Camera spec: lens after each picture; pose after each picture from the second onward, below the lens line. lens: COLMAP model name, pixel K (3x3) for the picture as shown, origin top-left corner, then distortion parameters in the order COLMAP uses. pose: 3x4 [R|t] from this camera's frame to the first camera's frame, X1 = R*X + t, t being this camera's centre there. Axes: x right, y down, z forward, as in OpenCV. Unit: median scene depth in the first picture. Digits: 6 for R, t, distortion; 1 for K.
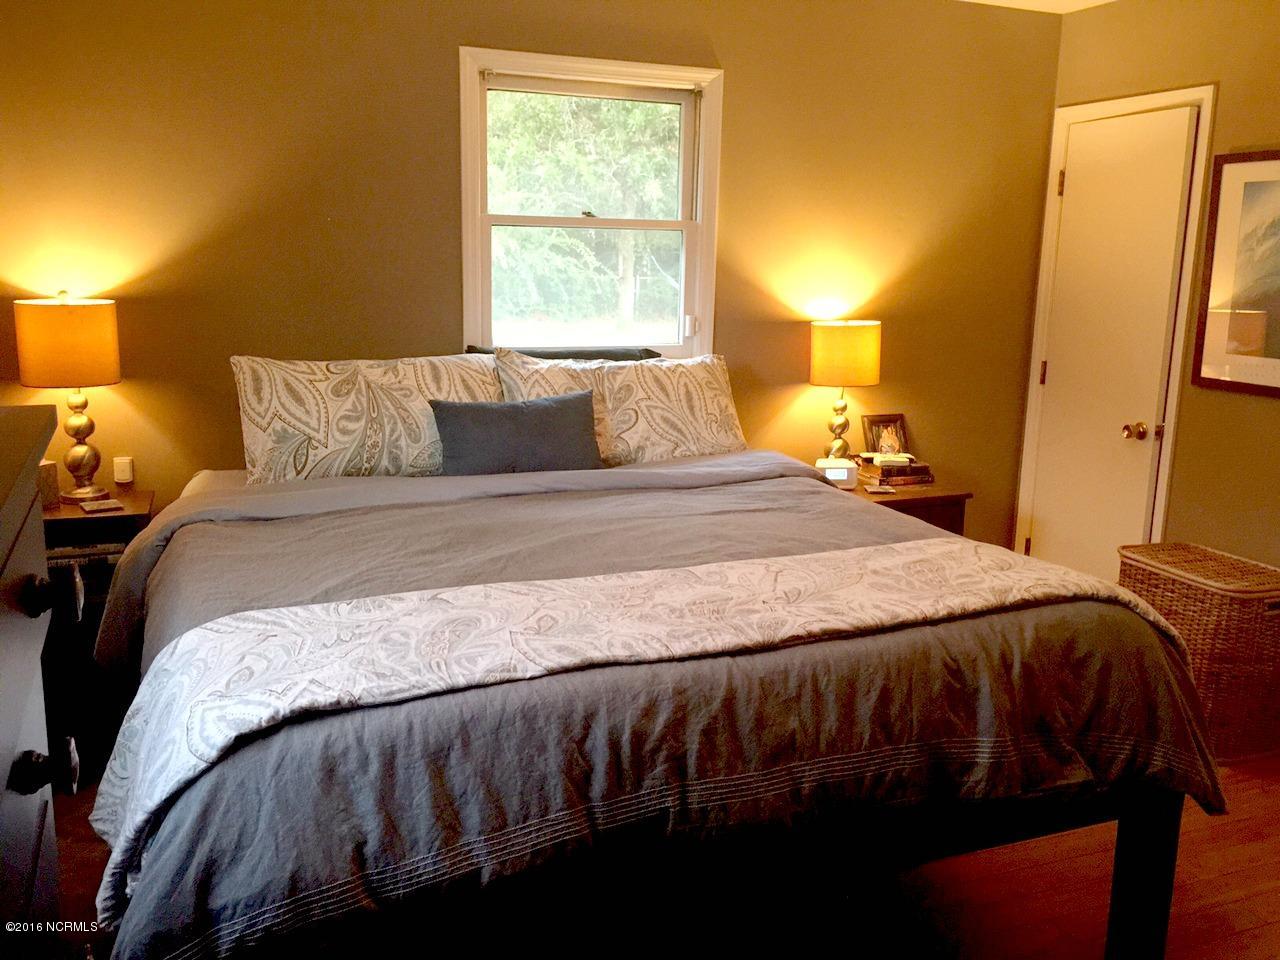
lens RADIAL K [[1094.7, 0, 639.6], [0, 1094.7, 464.7], [0, 0, 1]] dist [0.073142, -0.108738]
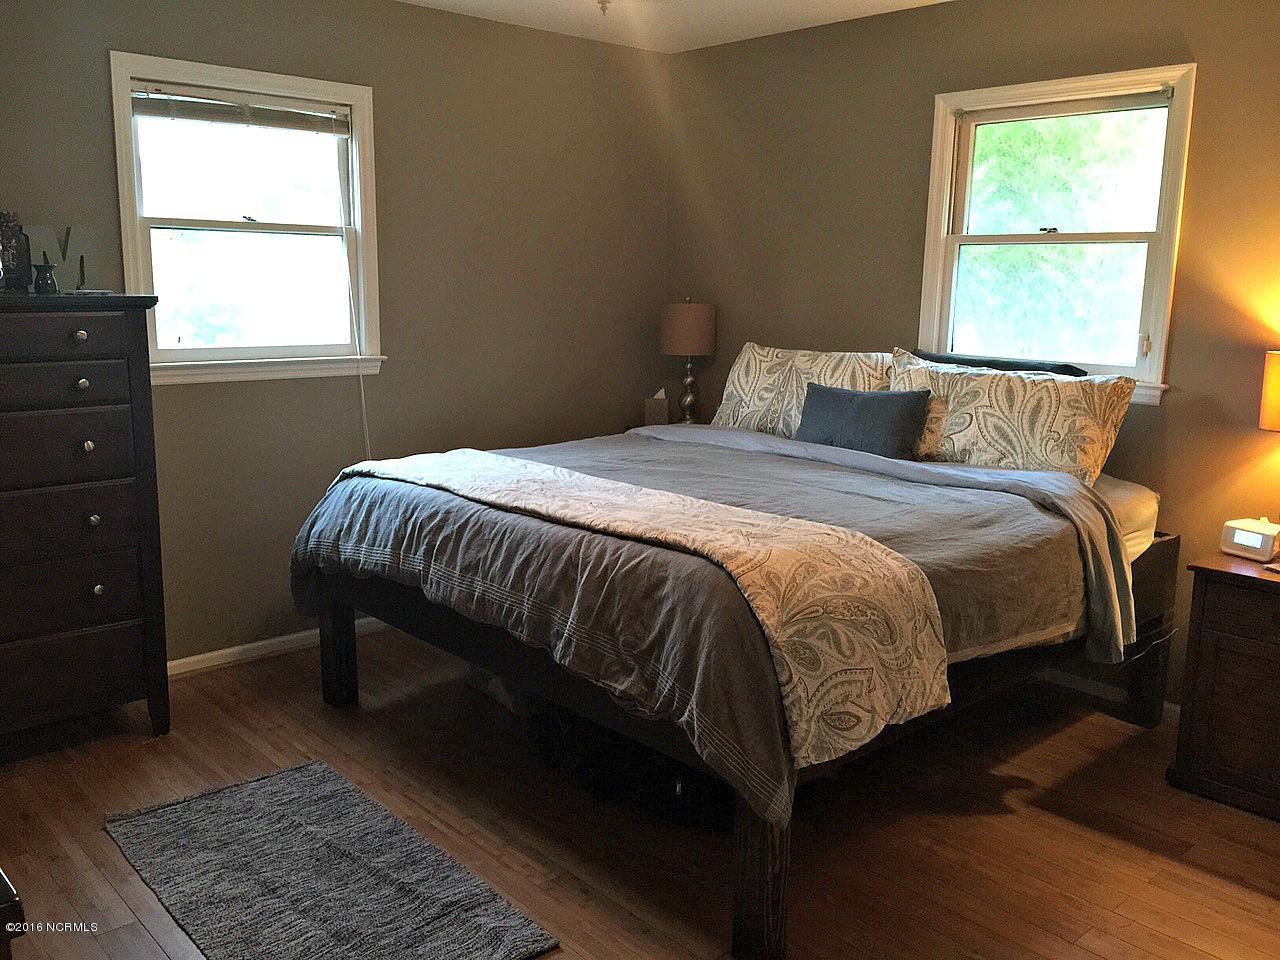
lens RADIAL K [[1094.7, 0, 639.6], [0, 1094.7, 464.7], [0, 0, 1]] dist [0.073142, -0.108738]
pose [[0.353400, 0.145433, -0.924098, 0.876837], [-0.190803, 0.978281, 0.080992, -0.028645], [0.915807, 0.147698, 0.373474, 0.331405]]
